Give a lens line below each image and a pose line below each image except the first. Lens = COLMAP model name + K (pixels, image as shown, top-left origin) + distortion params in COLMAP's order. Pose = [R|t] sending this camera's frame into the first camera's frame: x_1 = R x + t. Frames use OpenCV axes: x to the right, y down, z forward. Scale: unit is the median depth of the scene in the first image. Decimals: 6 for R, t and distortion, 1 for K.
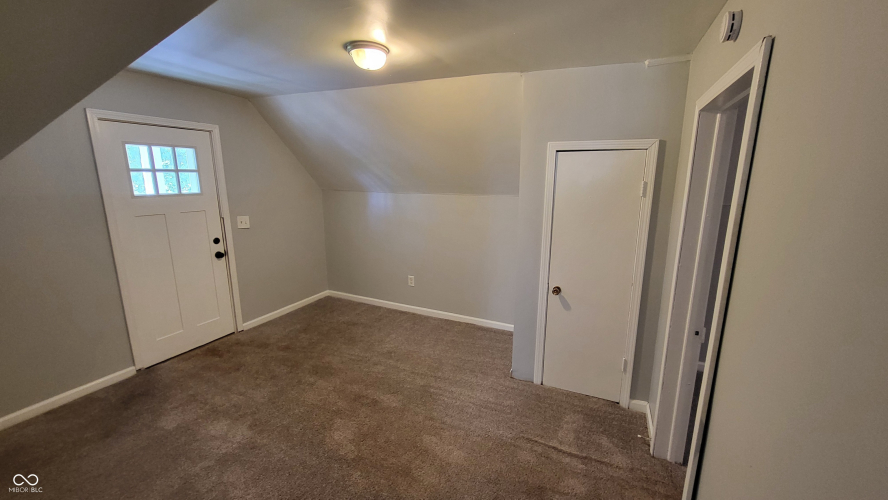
lens RADIAL K [[356.9, 0, 446.7], [0, 356.9, 250.1], [0, 0, 1]] dist [0.000064, 0.000049]
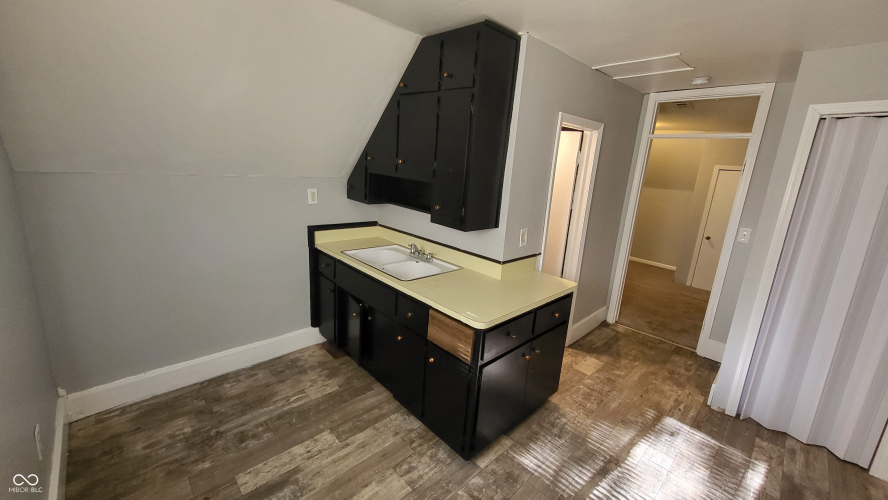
lens RADIAL K [[356.9, 0, 446.7], [0, 356.9, 250.1], [0, 0, 1]] dist [0.000064, 0.000049]
pose [[0.925025, 0.143337, -0.351827, -0.300008], [-0.134578, 0.989673, 0.049367, 0.243395], [0.355270, 0.001683, 0.934762, -1.250057]]
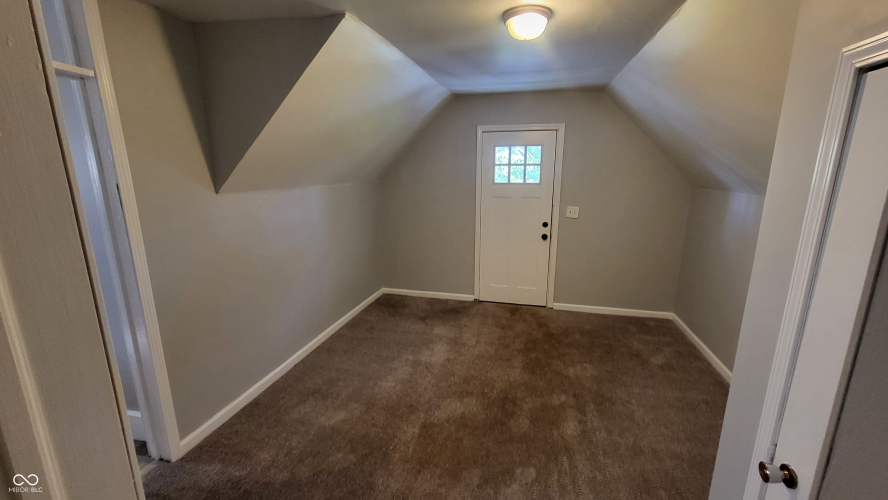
lens RADIAL K [[356.9, 0, 446.7], [0, 356.9, 250.1], [0, 0, 1]] dist [0.000064, 0.000049]
pose [[0.184320, 0.207561, -0.960700, 0.475057], [-0.198521, 0.965164, 0.170437, -0.088025], [0.962609, 0.159304, 0.219105, 0.487958]]
